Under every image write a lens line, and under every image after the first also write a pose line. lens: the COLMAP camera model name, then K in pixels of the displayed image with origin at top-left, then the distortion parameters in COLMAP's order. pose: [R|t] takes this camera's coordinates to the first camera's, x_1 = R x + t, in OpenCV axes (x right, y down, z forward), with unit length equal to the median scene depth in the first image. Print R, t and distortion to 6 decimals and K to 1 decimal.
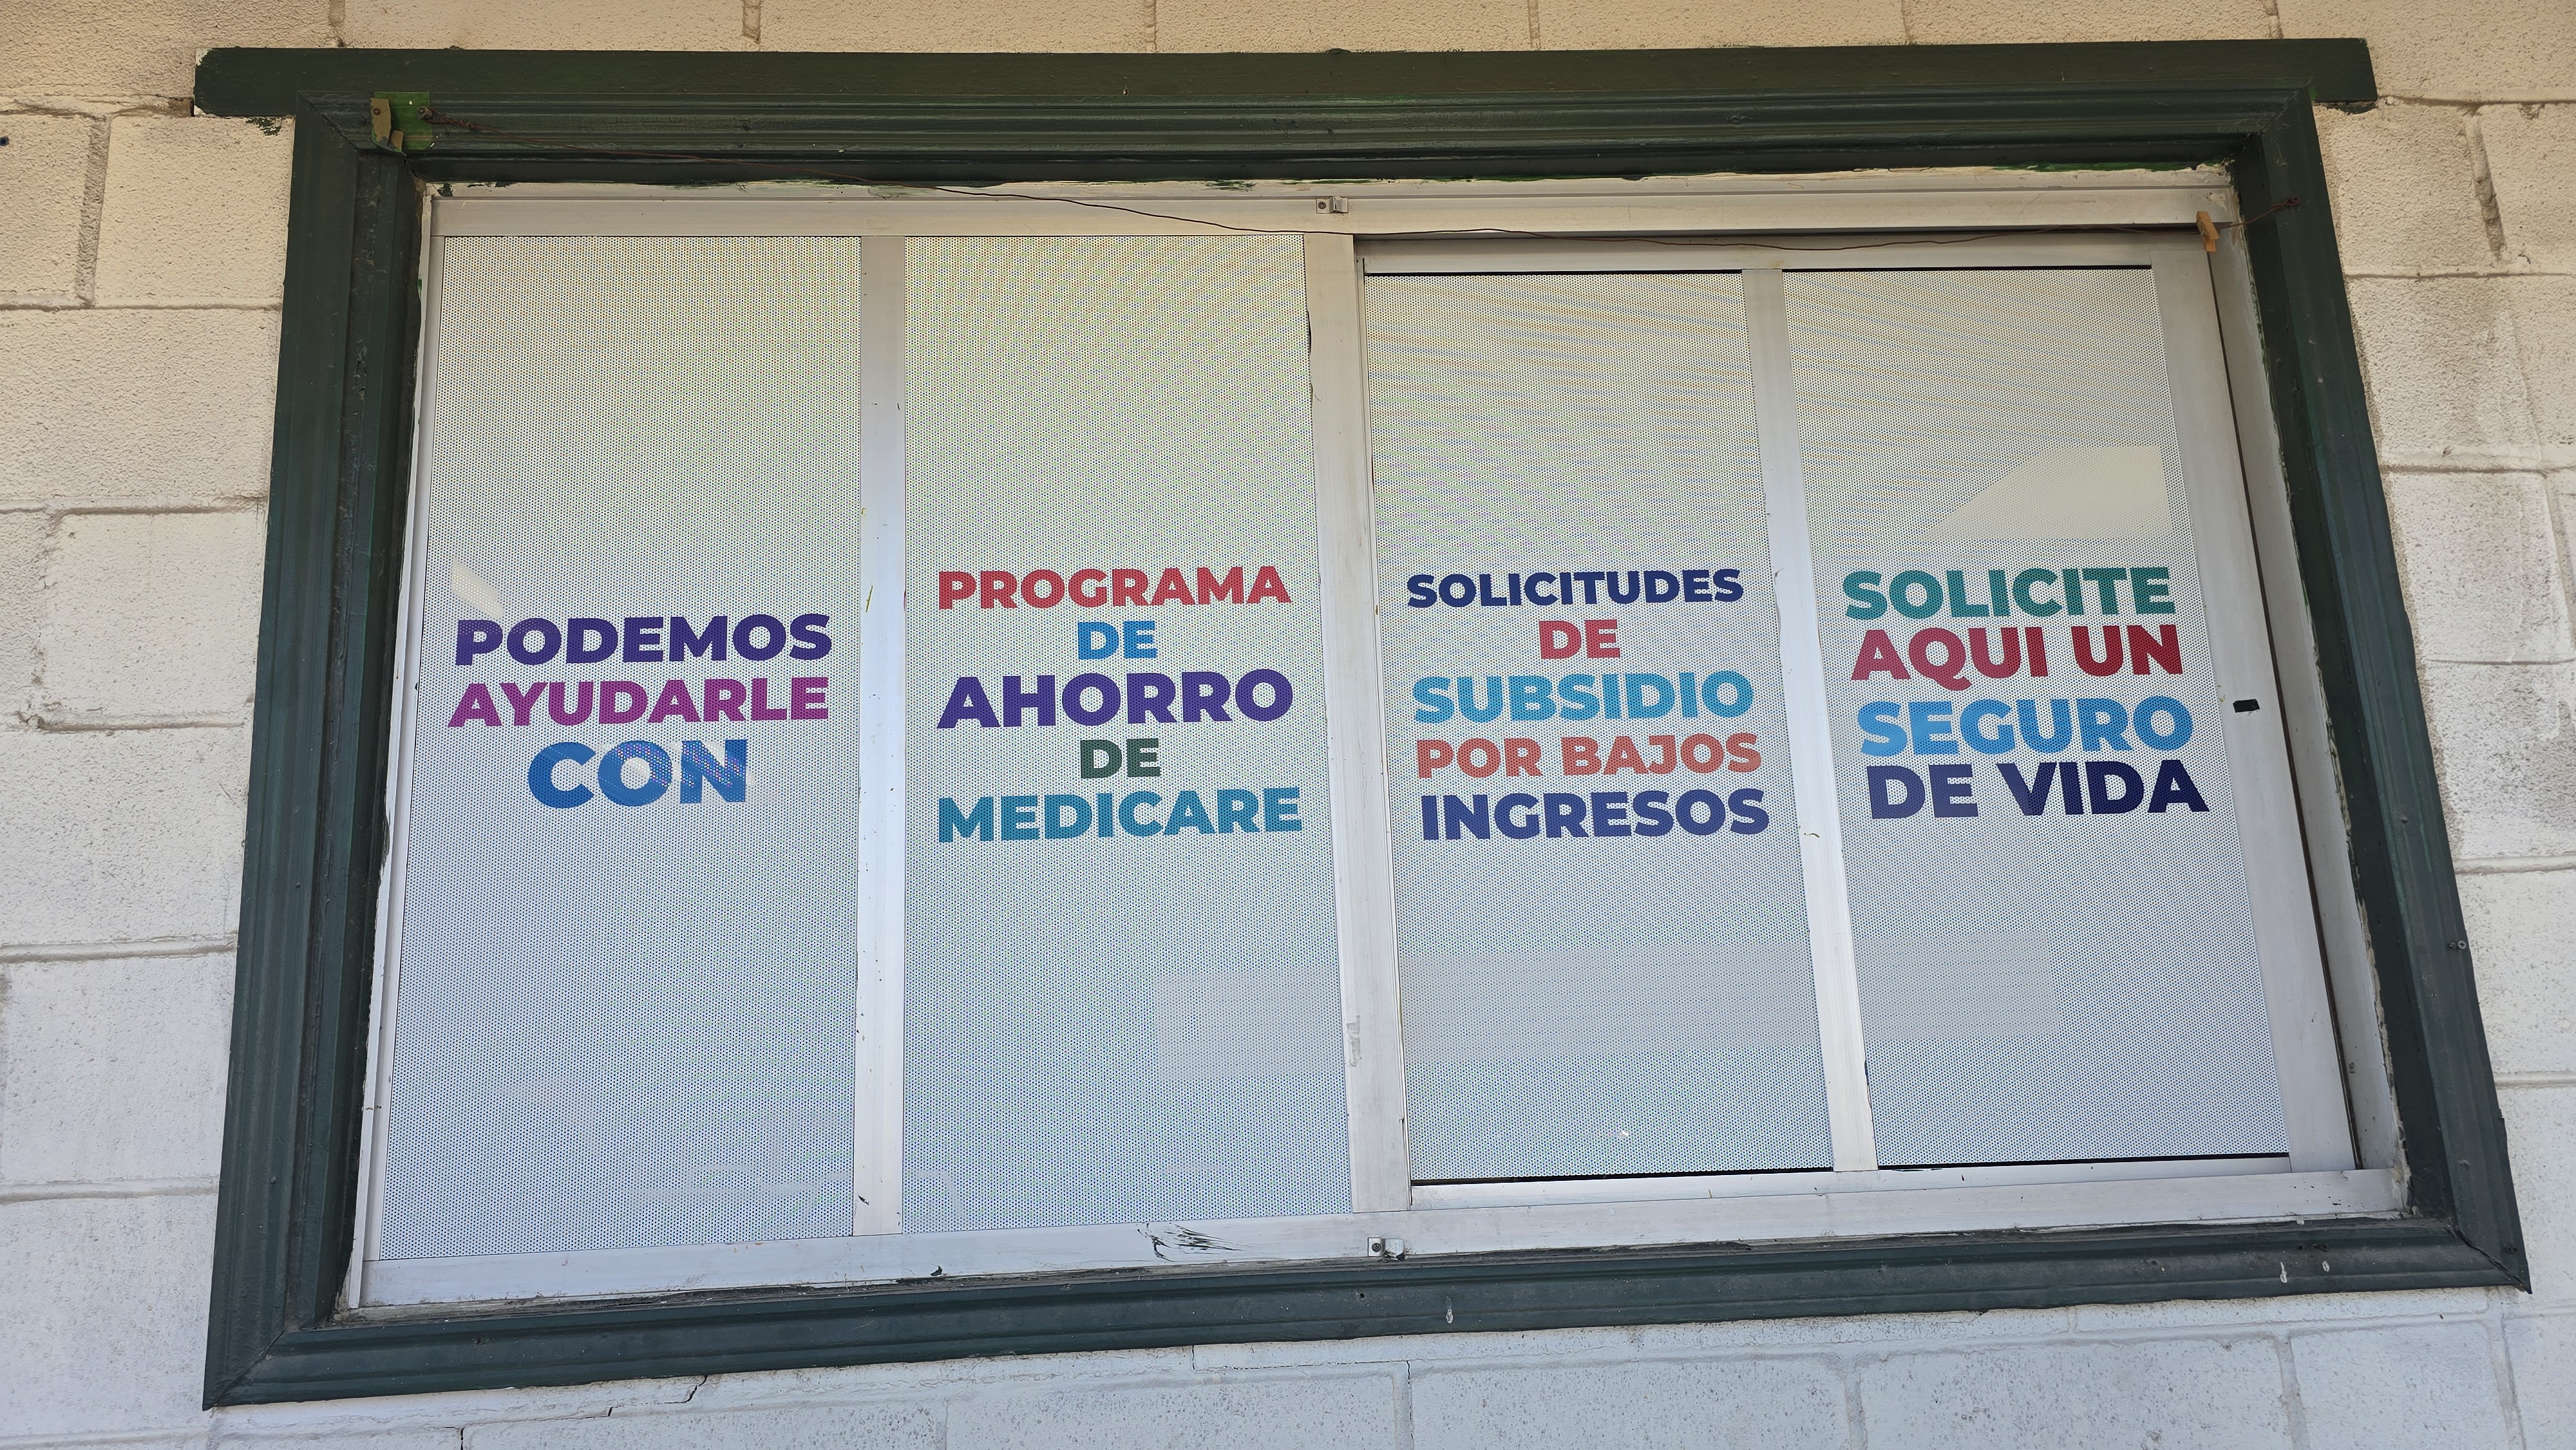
lens RADIAL K [[1789.1, 0, 1288.0], [0, 1789.1, 725.0], [0, 0, 1]] dist [0.083503, -0.001077]
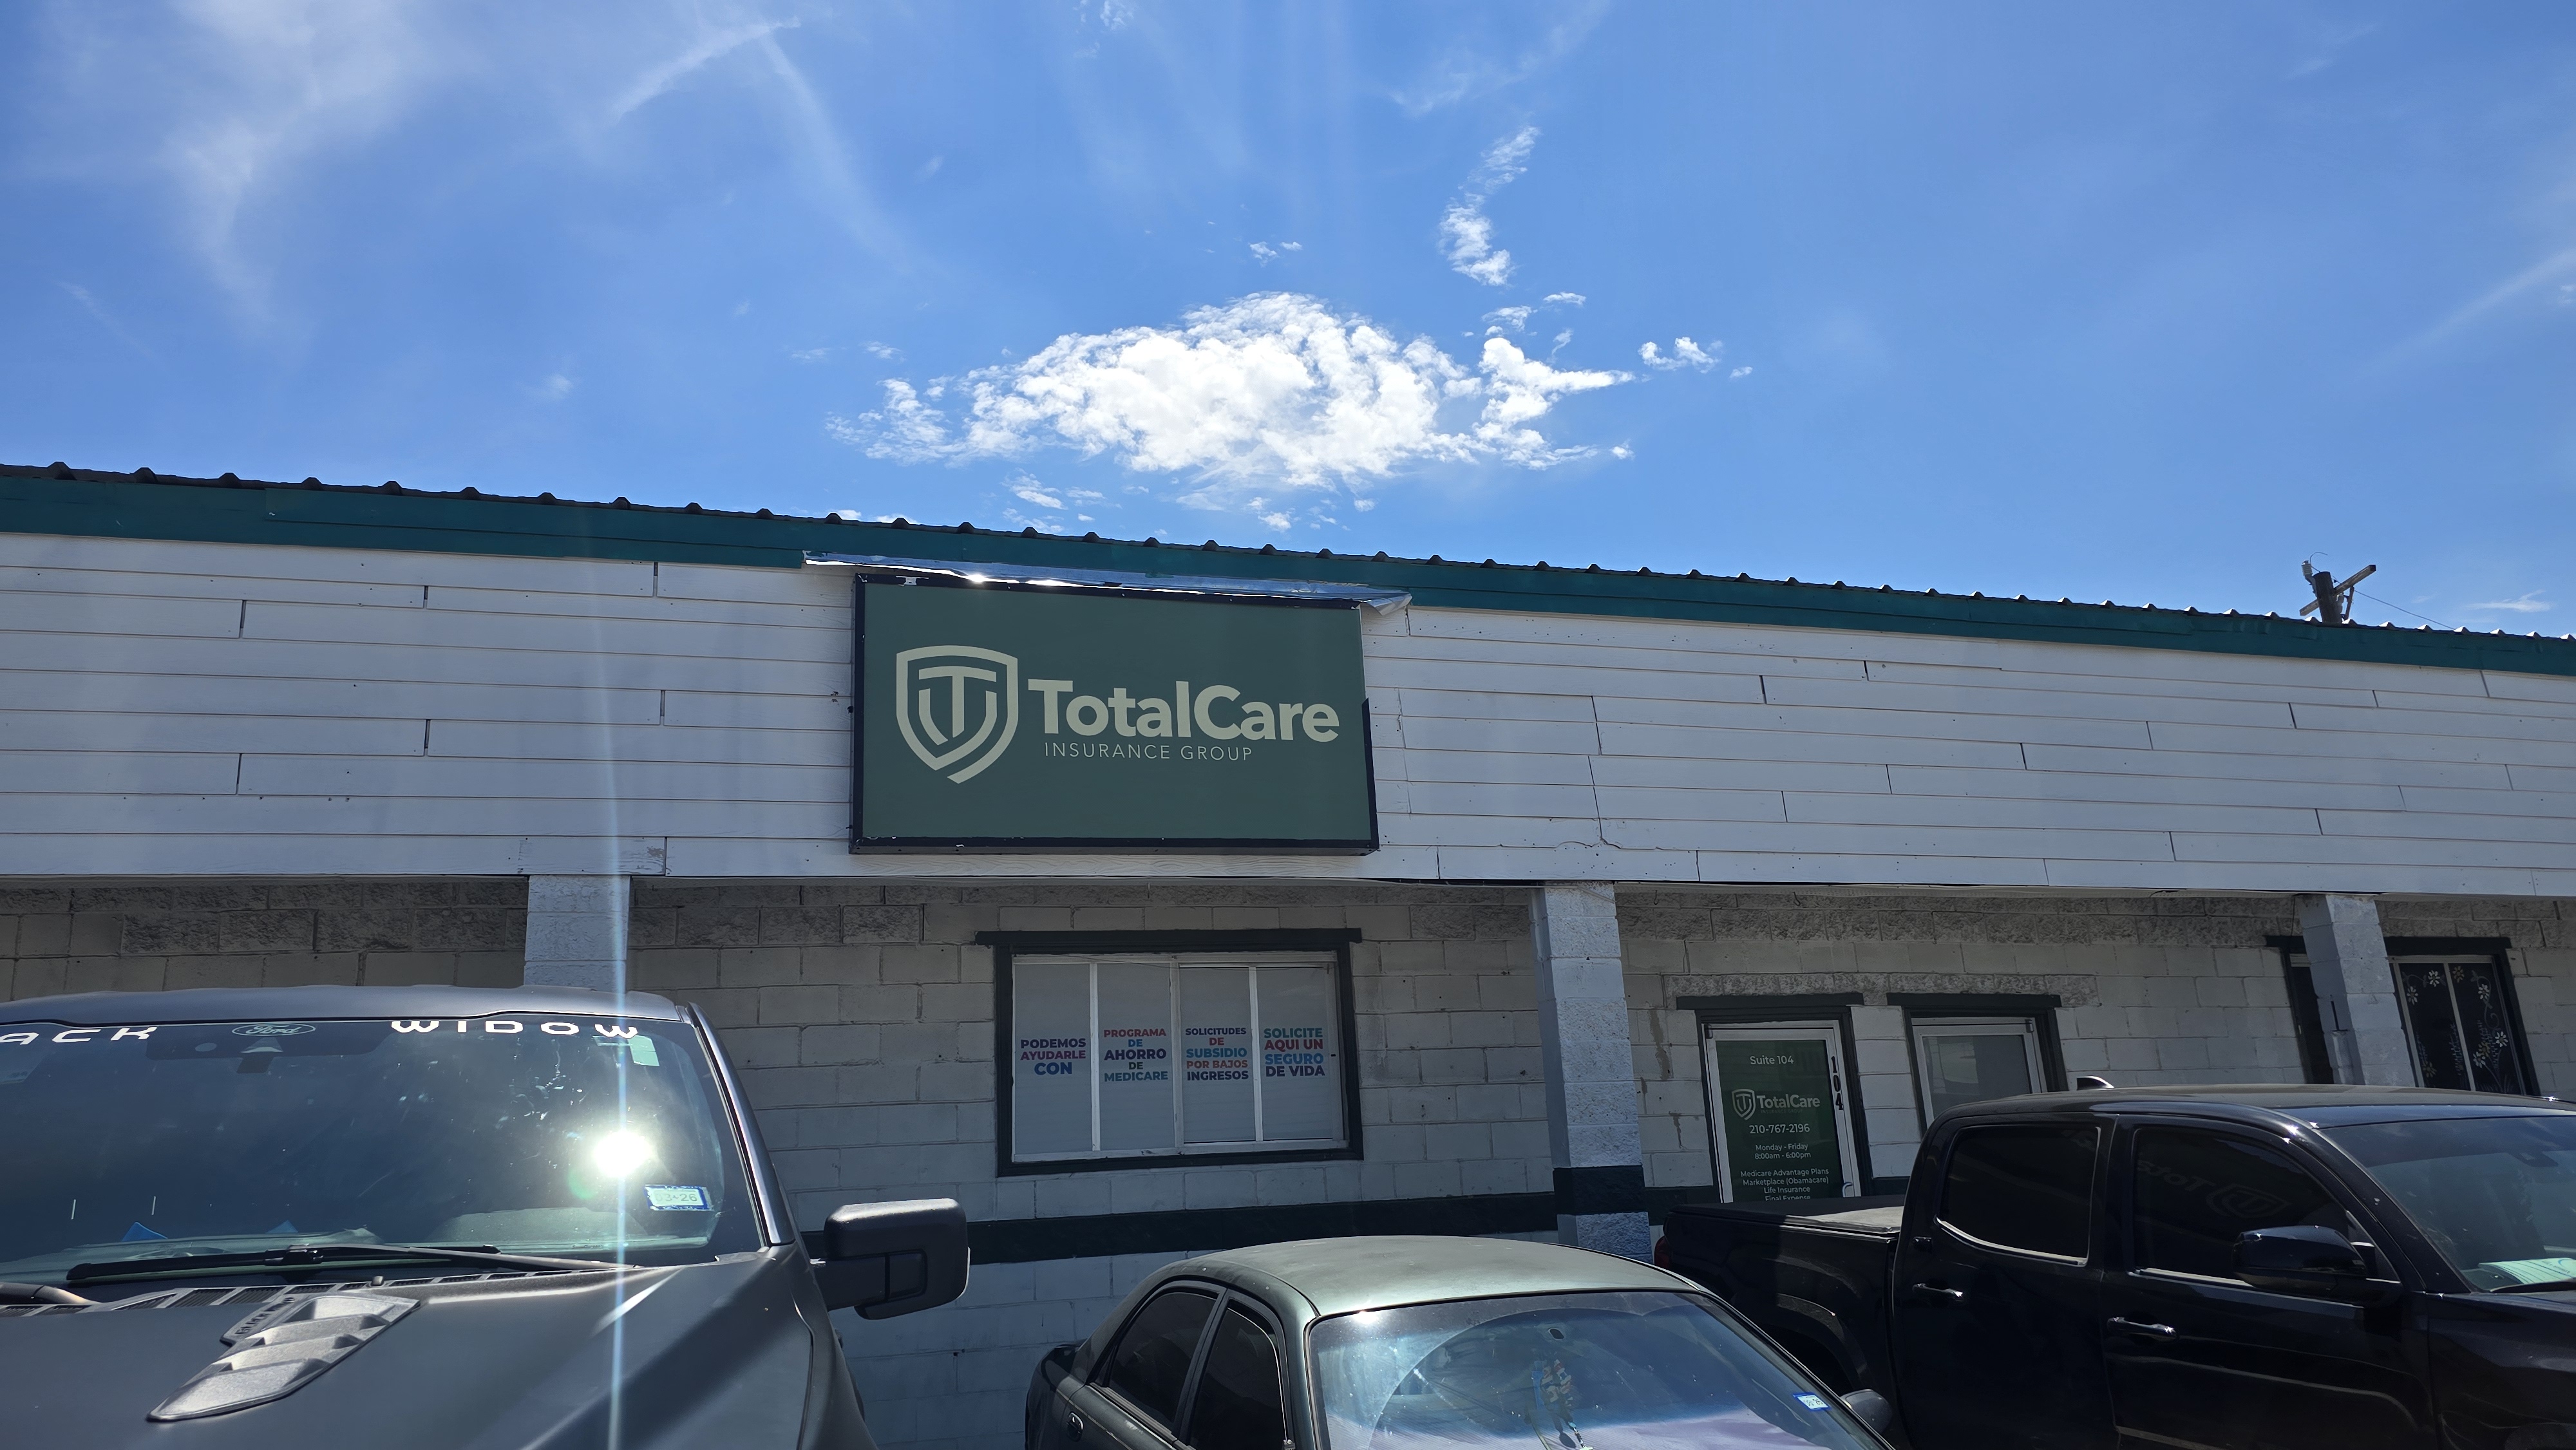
lens RADIAL K [[1789.1, 0, 1288.0], [0, 1789.1, 725.0], [0, 0, 1]] dist [0.083503, -0.001077]
pose [[0.959861, 0.064324, 0.273001, -1.200867], [-0.053491, 0.997464, -0.046950, -0.780168], [-0.275329, 0.030463, 0.960867, -4.398642]]
